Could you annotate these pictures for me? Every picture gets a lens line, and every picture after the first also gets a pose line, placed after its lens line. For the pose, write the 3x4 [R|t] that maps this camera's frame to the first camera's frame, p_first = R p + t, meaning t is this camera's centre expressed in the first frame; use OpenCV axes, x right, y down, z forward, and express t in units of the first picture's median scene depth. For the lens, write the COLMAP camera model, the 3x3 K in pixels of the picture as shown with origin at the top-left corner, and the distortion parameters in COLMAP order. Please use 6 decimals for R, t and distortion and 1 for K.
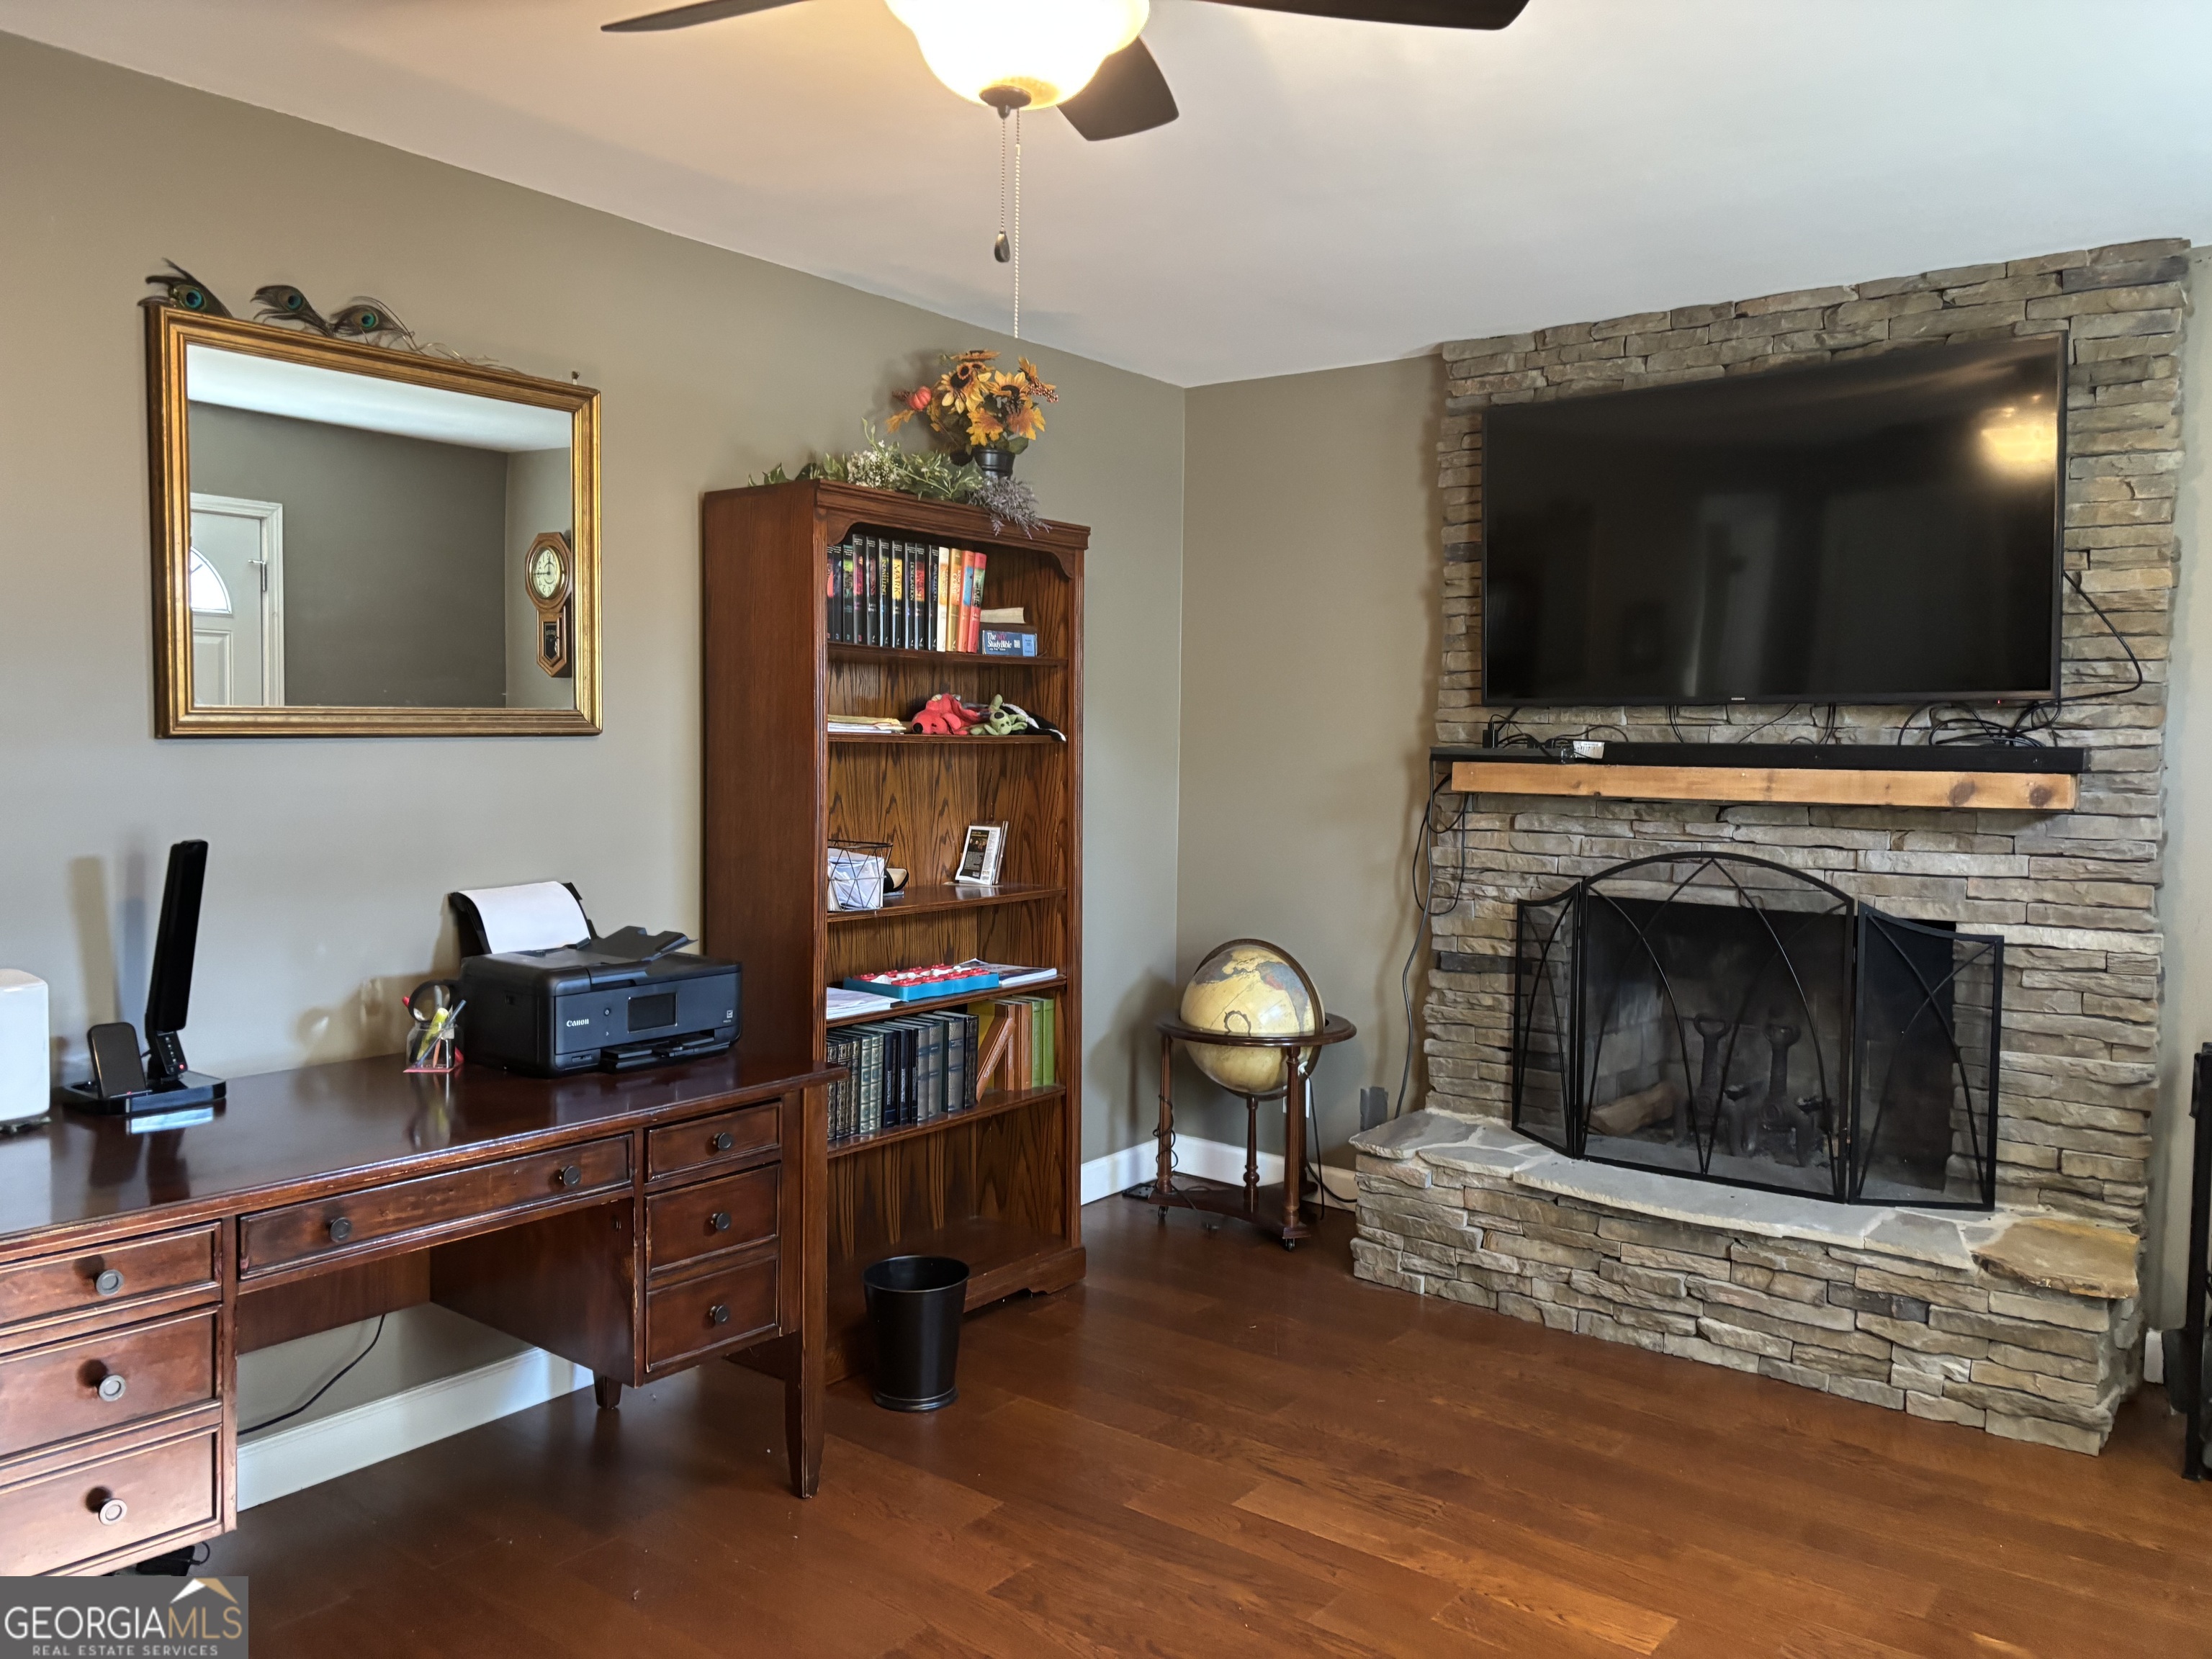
lens RADIAL K [[1650.1, 0, 1104.9], [0, 1650.1, 819.4], [0, 0, 1]] dist [0.031614, -0.052849]
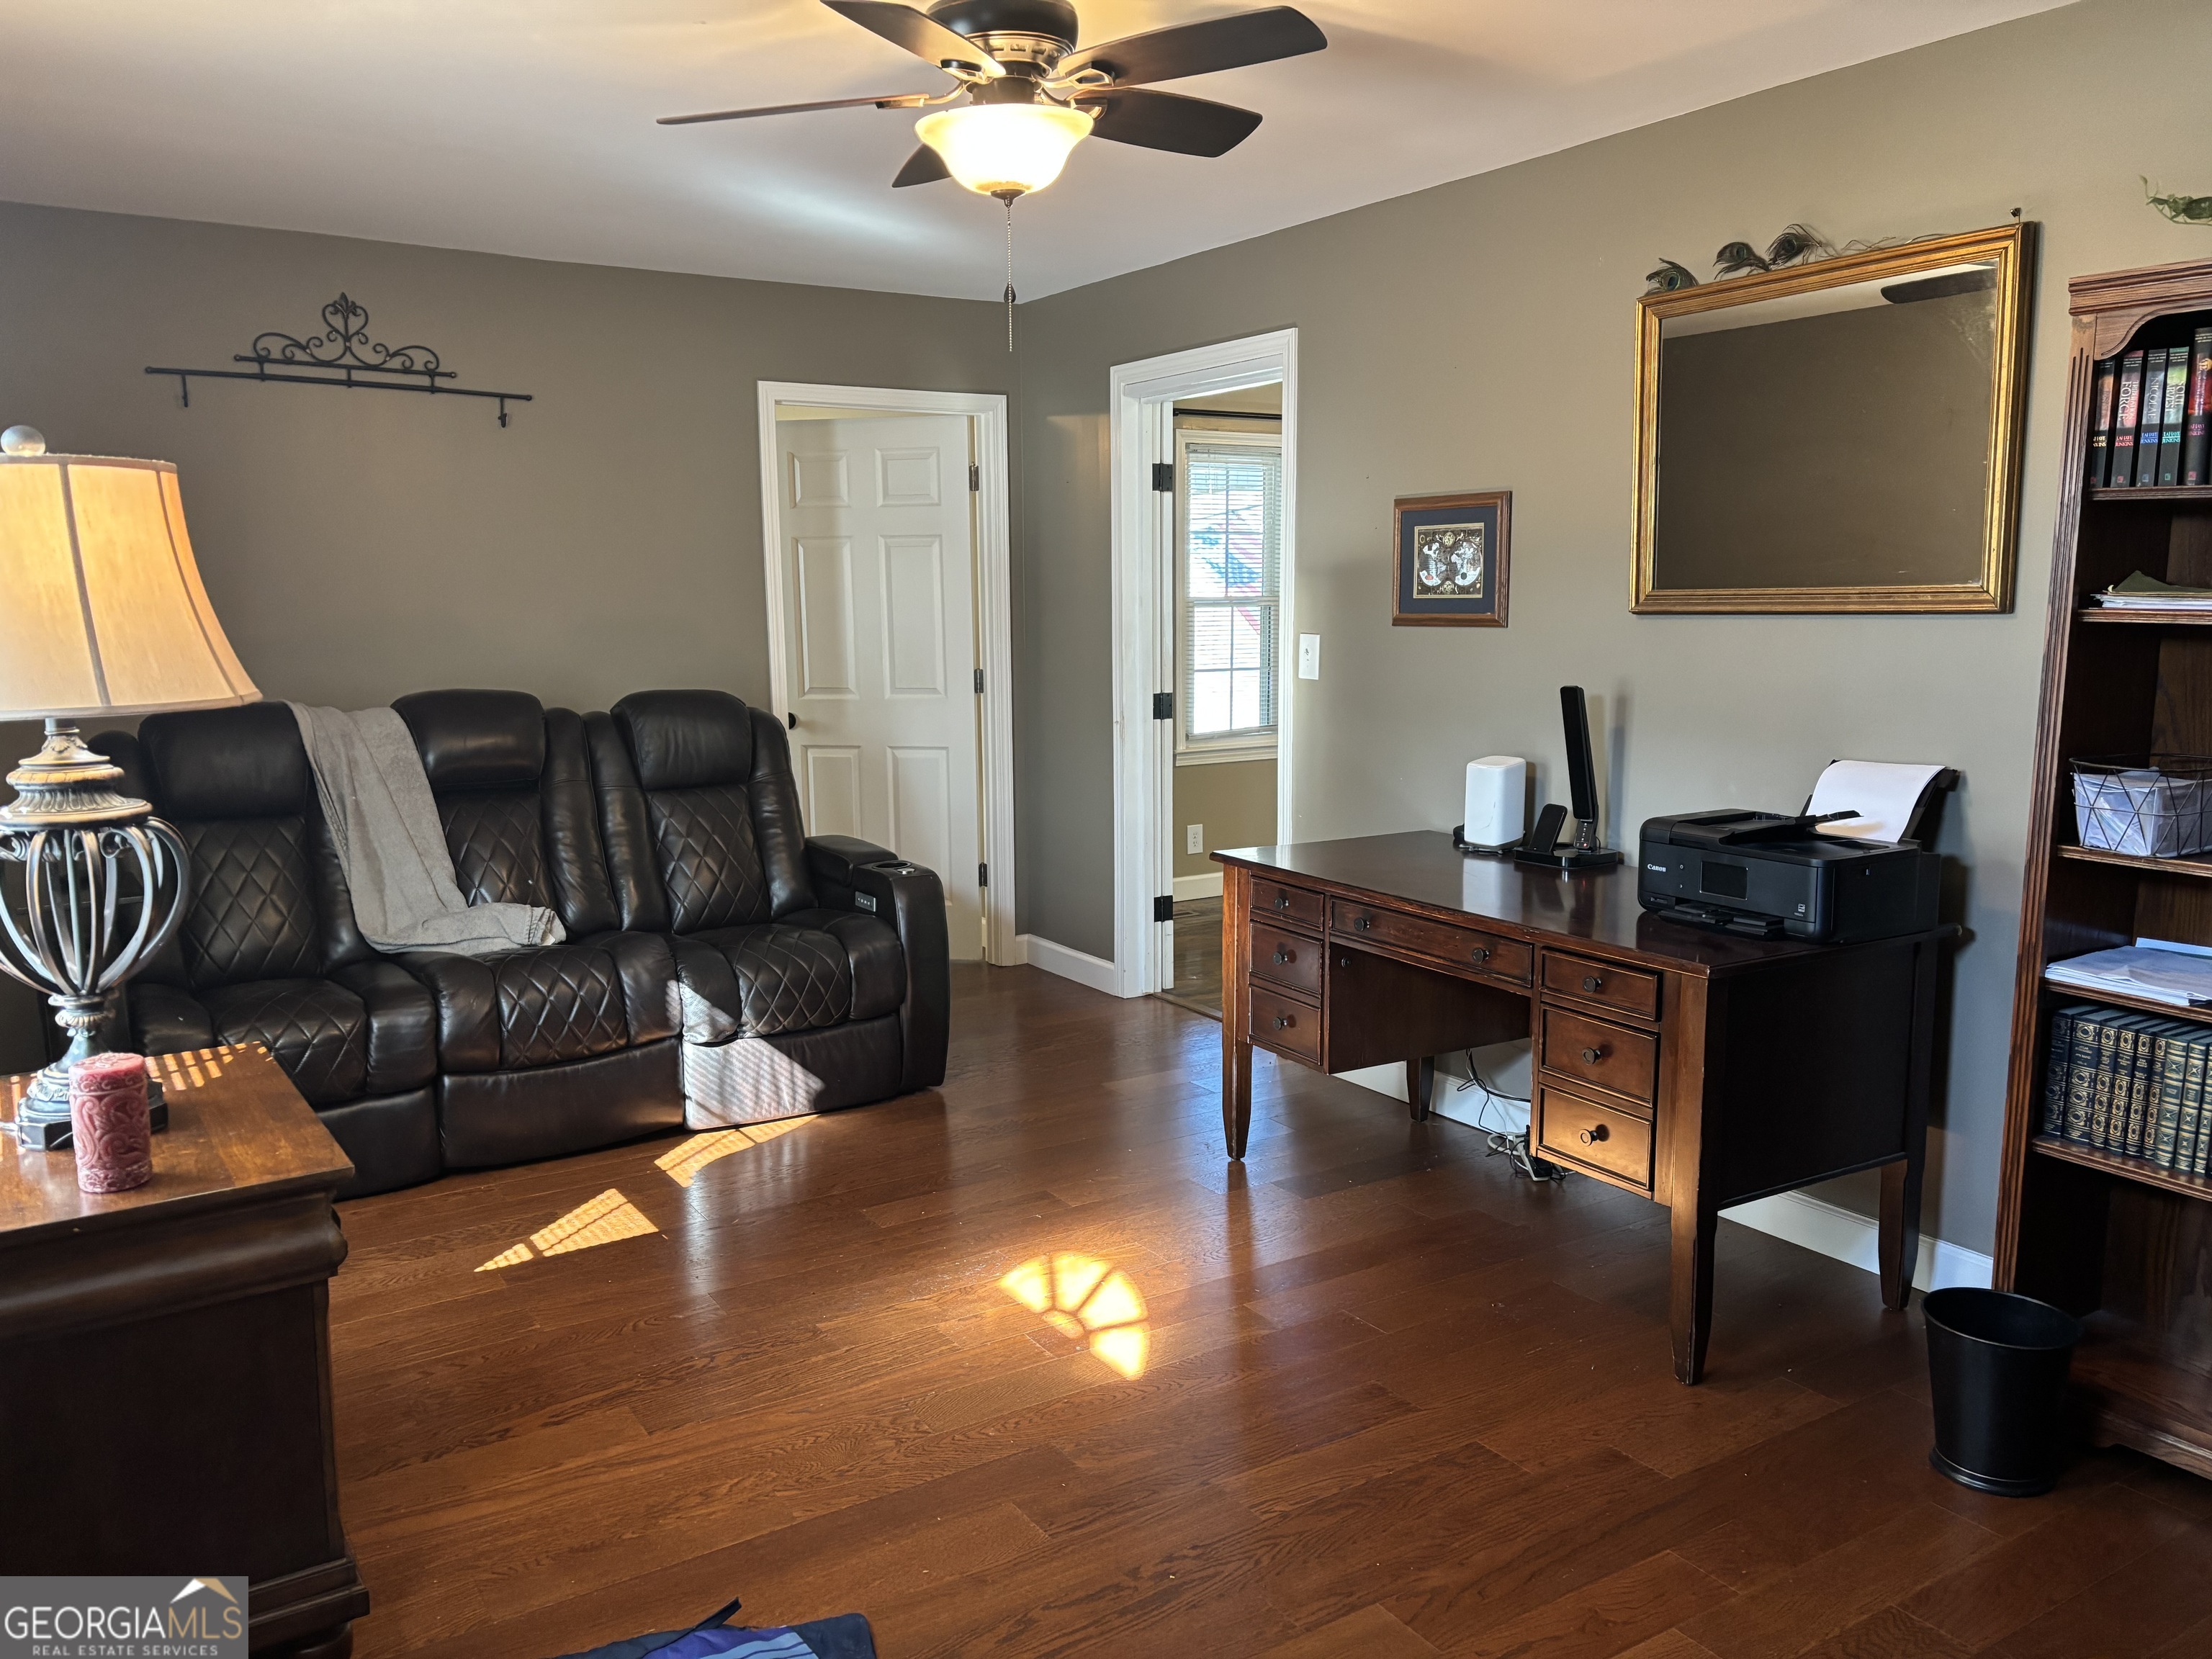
lens RADIAL K [[1650.1, 0, 1106.4], [0, 1650.1, 834.9], [0, 0, 1]] dist [0.031614, -0.052849]
pose [[-0.322435, 0.128907, -0.937773, 0.842313], [-0.050141, 0.986967, 0.152910, -0.053386], [0.945263, 0.096324, -0.311770, 0.966497]]
